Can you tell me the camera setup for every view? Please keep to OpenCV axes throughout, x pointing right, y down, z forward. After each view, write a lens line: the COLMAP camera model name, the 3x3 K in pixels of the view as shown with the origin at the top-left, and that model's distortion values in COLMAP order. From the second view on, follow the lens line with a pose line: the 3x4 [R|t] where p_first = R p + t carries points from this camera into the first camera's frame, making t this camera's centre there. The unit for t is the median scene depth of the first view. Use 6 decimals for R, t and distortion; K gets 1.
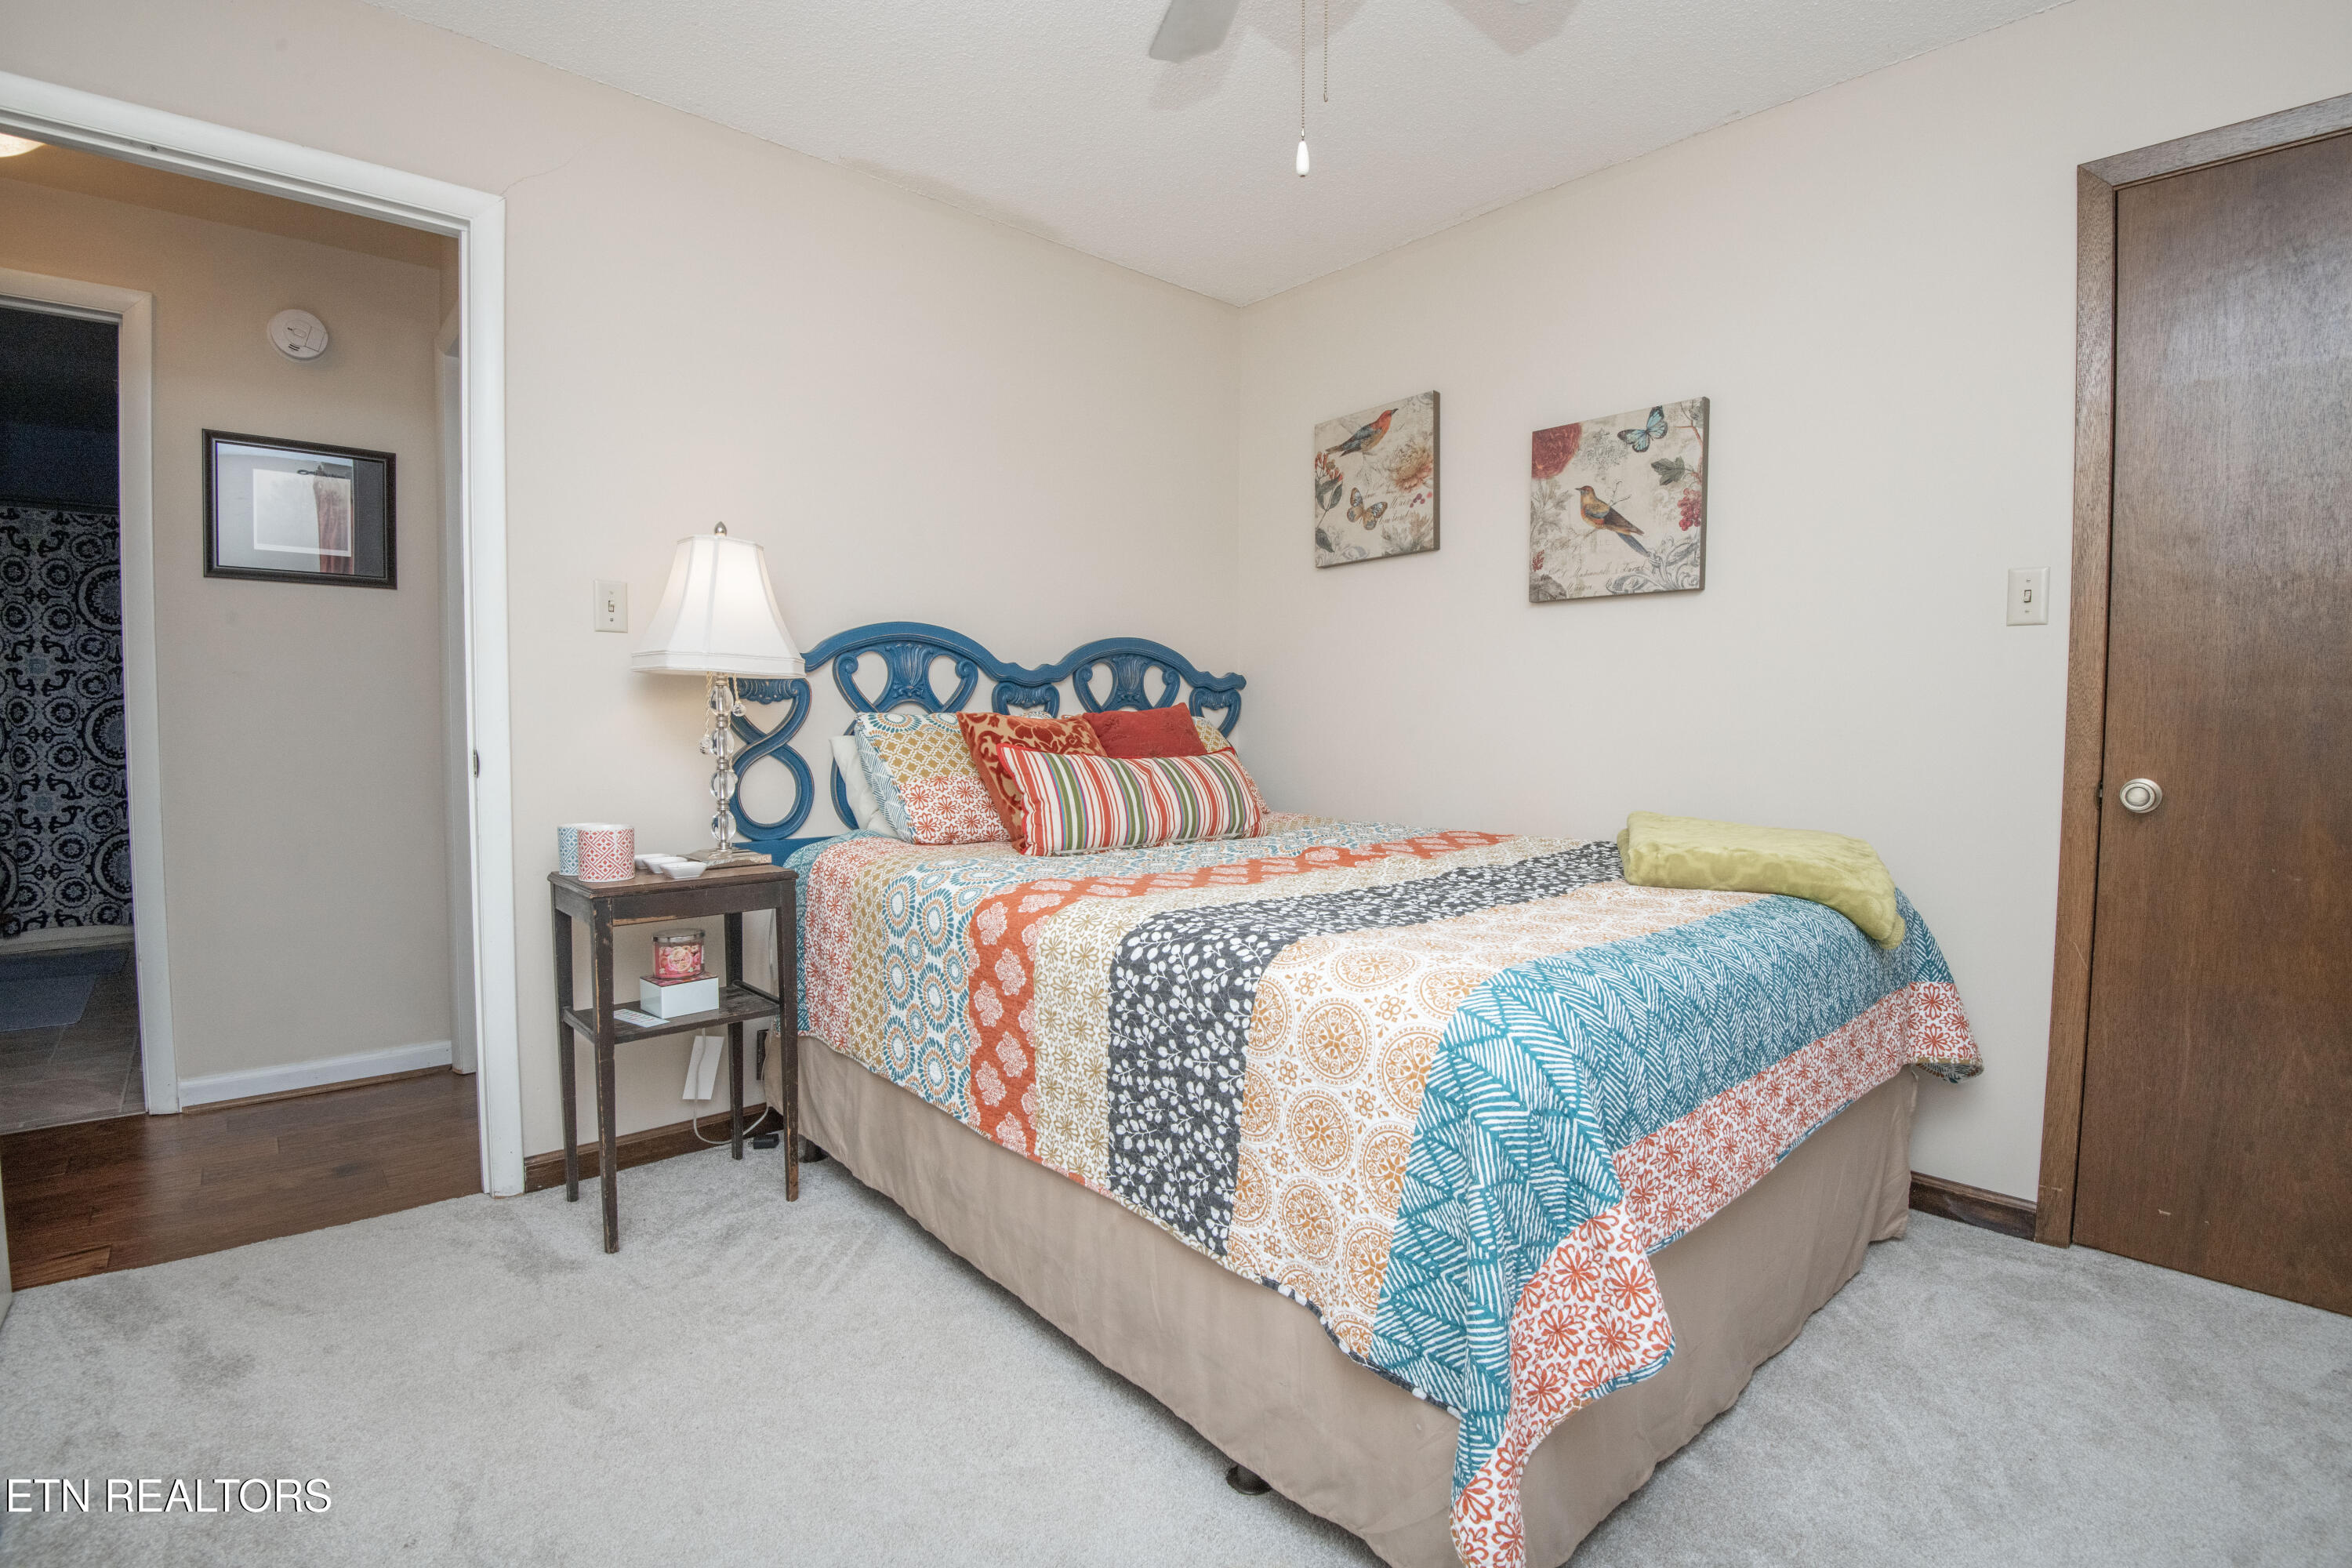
lens RADIAL K [[1083.5, 0, 1180.2], [0, 1083.5, 773.1], [0, 0, 1]] dist [-0.019436, -0.014572]
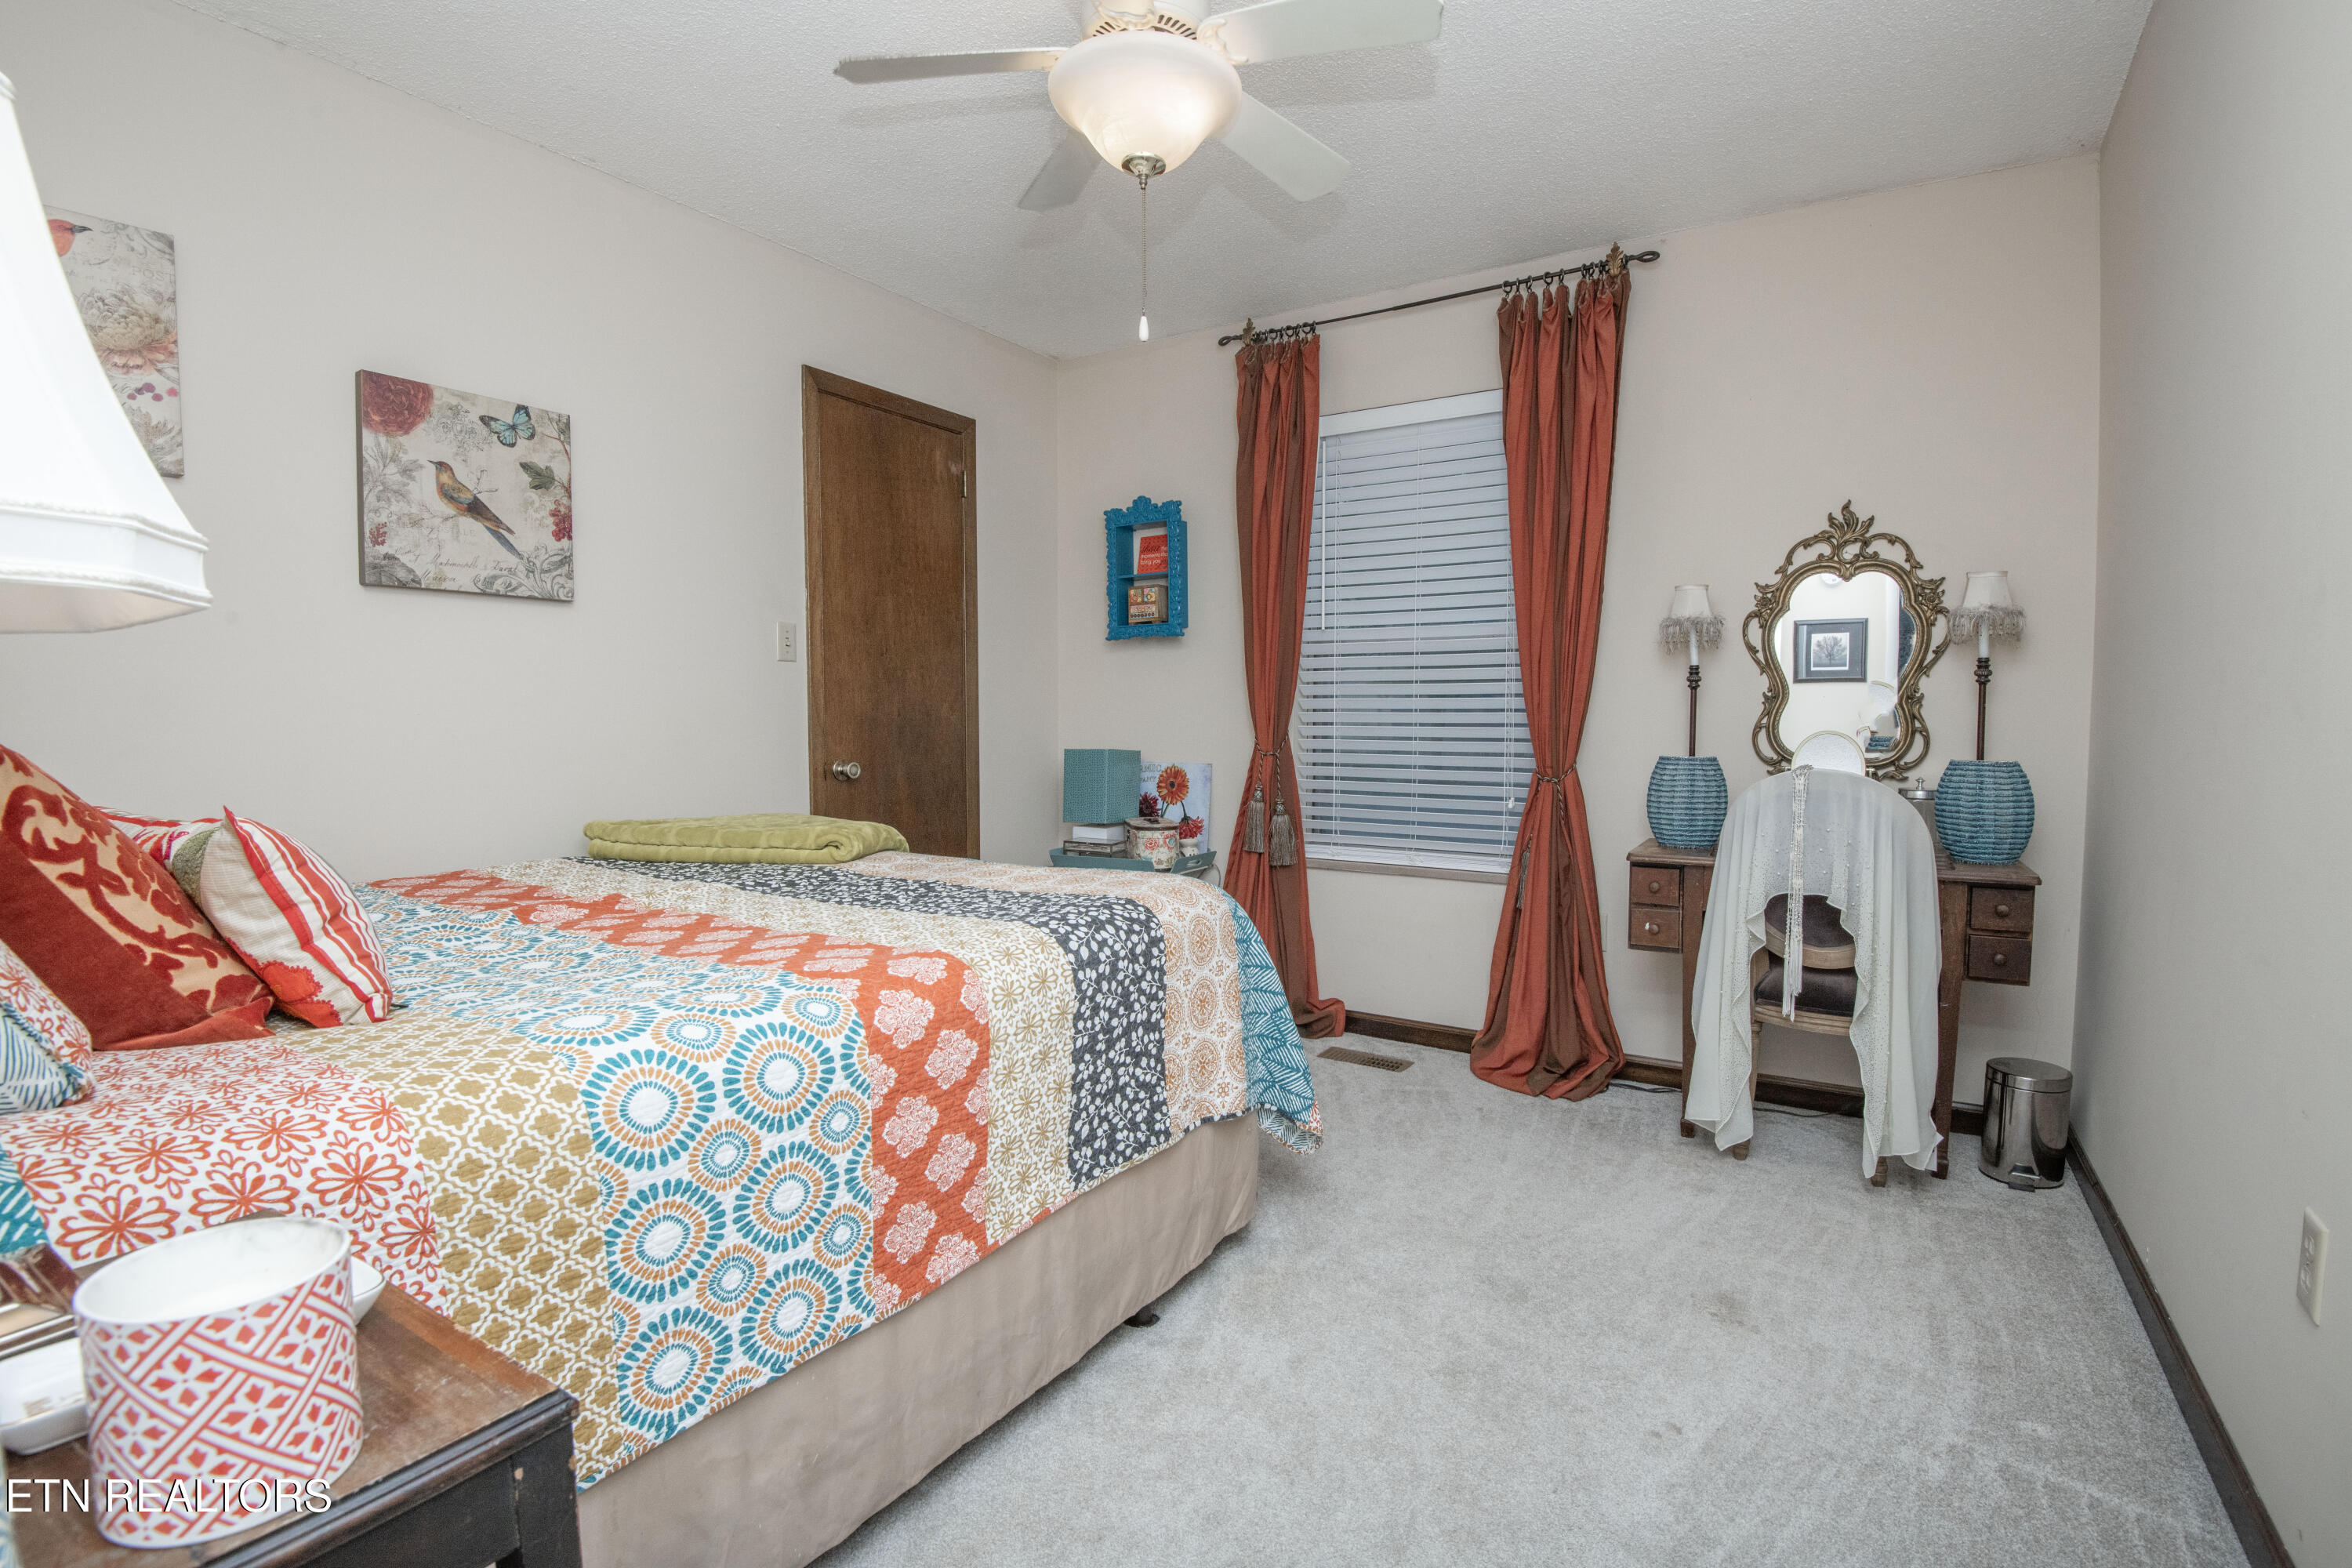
lens RADIAL K [[1083.5, 0, 1169.2], [0, 1083.5, 780.7], [0, 0, 1]] dist [-0.019436, -0.014572]
pose [[-0.261265, -0.061751, 0.963290, -1.096553], [0.048741, 0.995835, 0.077057, -0.084151], [-0.964036, 0.067084, -0.257167, 1.187075]]
